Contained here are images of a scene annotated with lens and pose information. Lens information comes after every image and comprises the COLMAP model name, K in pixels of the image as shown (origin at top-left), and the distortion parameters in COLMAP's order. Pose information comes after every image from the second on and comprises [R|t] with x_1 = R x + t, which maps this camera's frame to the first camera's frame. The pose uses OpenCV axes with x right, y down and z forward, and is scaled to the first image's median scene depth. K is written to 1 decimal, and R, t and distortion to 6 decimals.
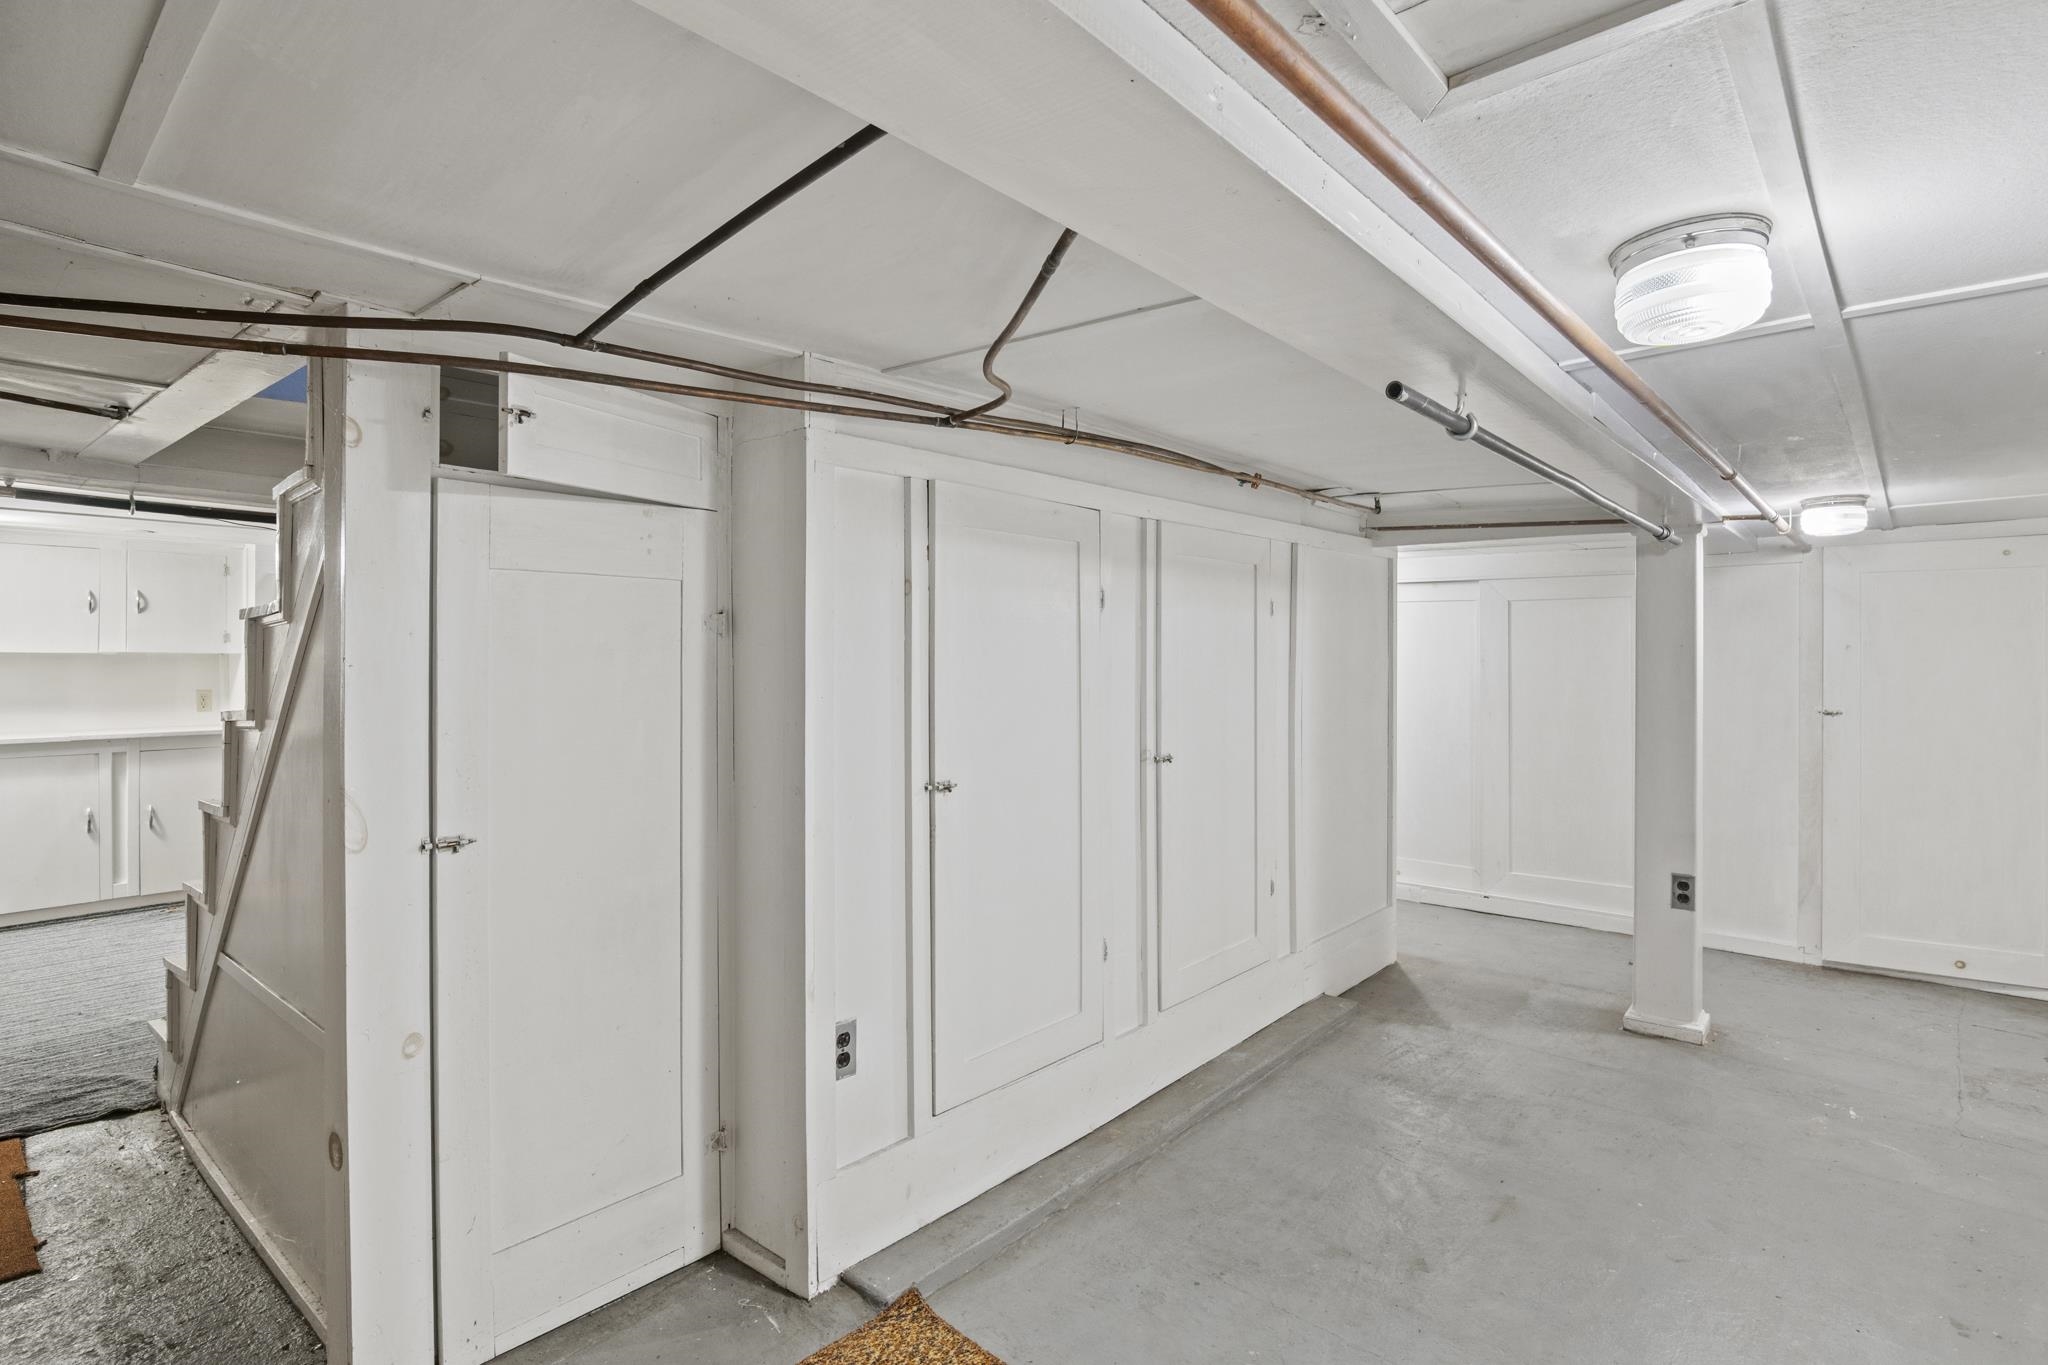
lens RADIAL K [[1013.9, 0, 1016.3], [0, 1013.9, 677.3], [0, 0, 1]] dist [-0.022614, -0.001647]
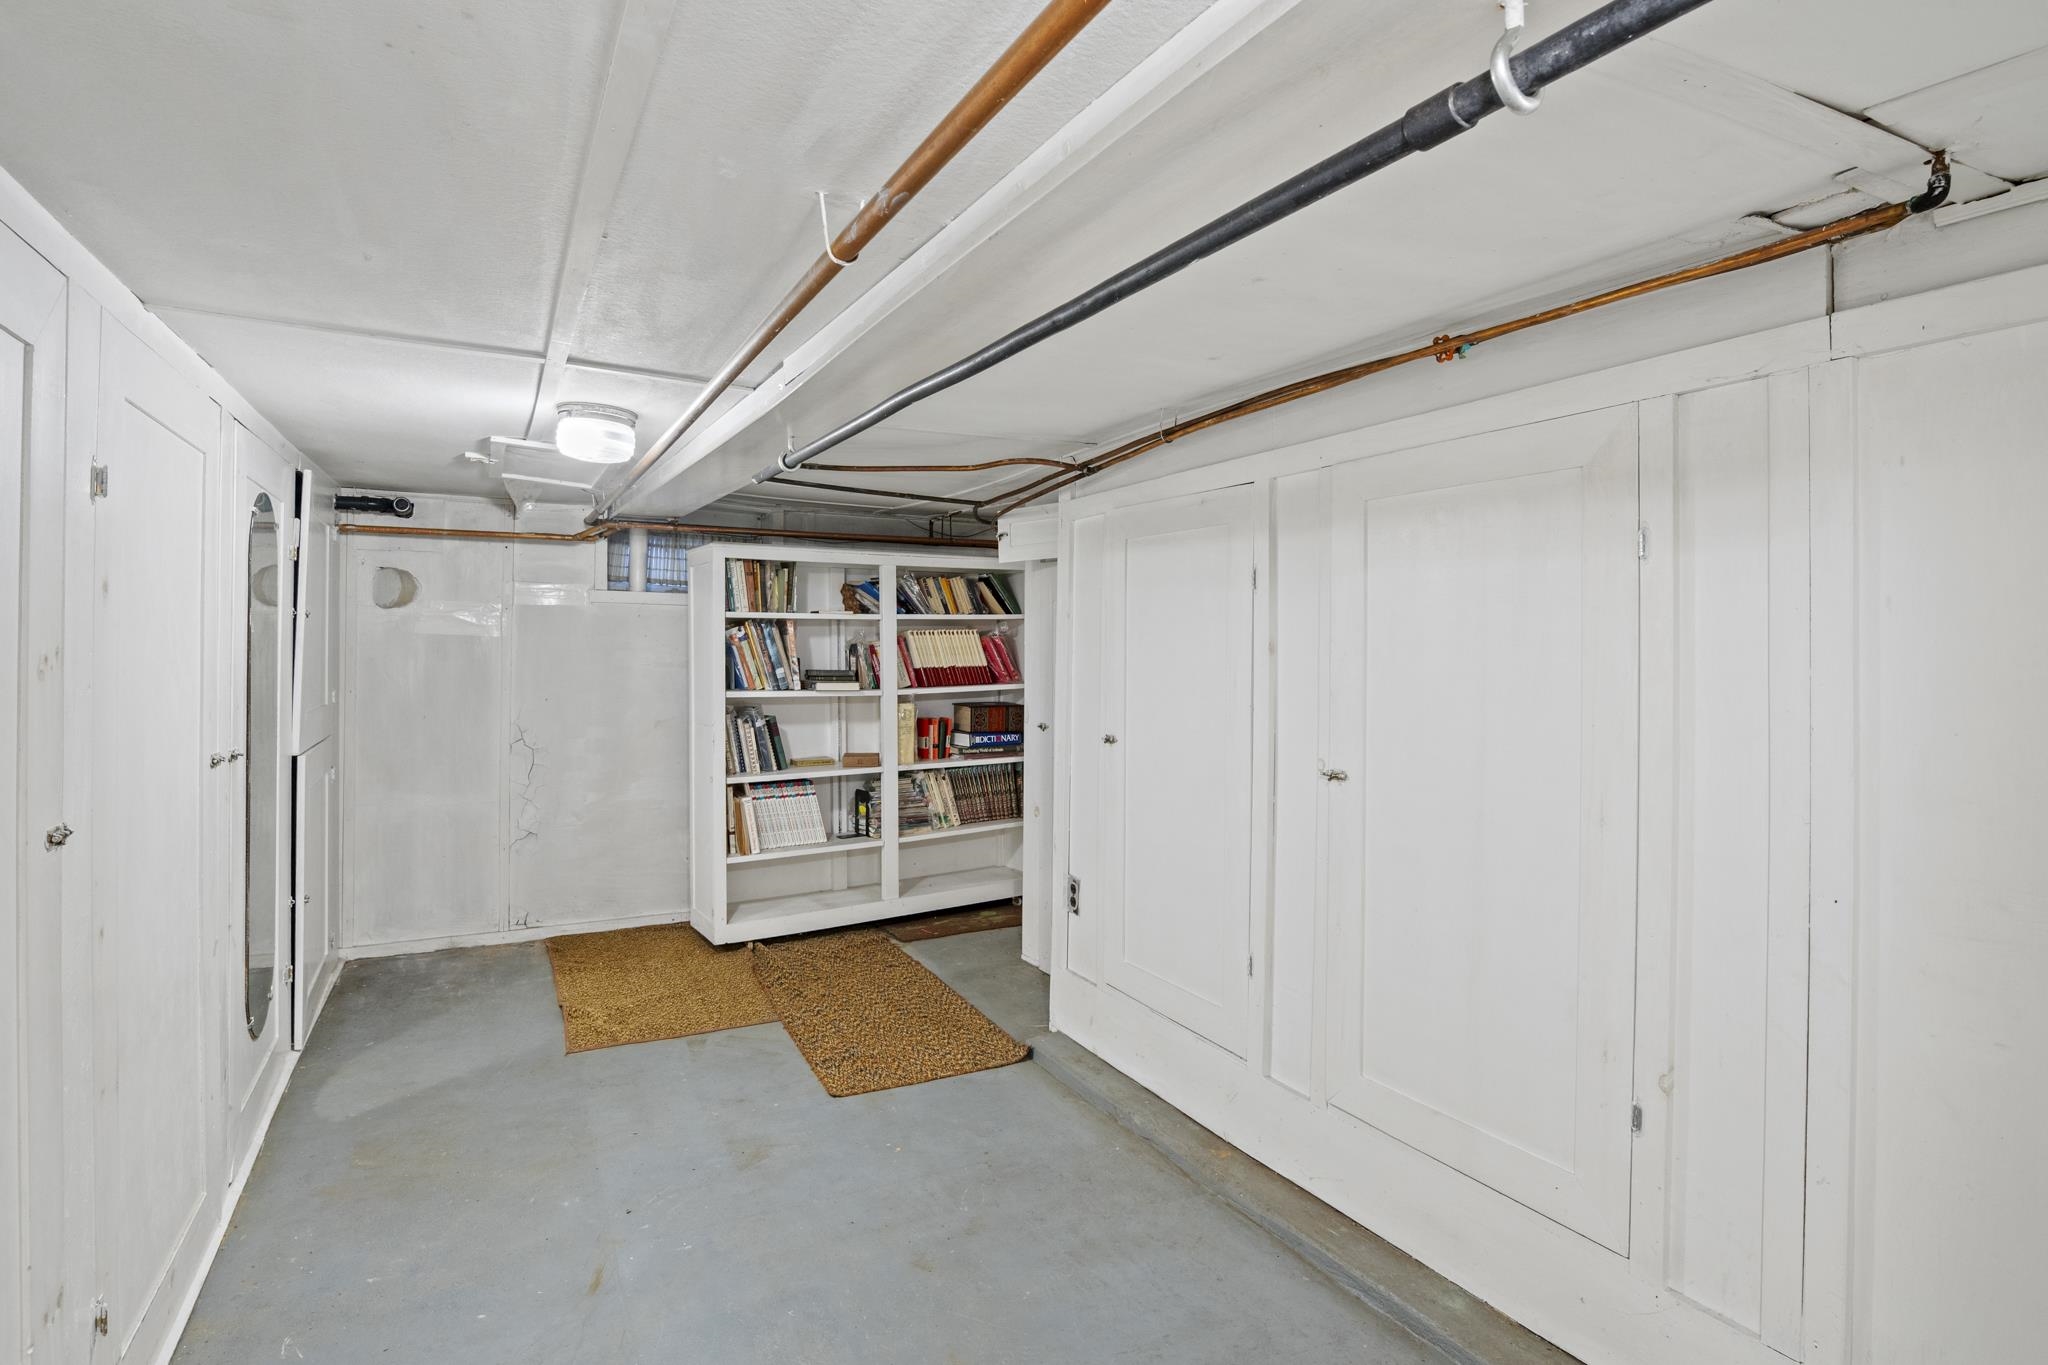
lens RADIAL K [[1013.9, 0, 1016.3], [0, 1013.9, 677.3], [0, 0, 1]] dist [-0.022614, -0.001647]
pose [[-0.341009, 0.028643, -0.939623, 1.105210], [-0.024963, 0.998907, 0.039510, -0.021096], [0.939728, 0.036929, -0.339922, 1.209522]]
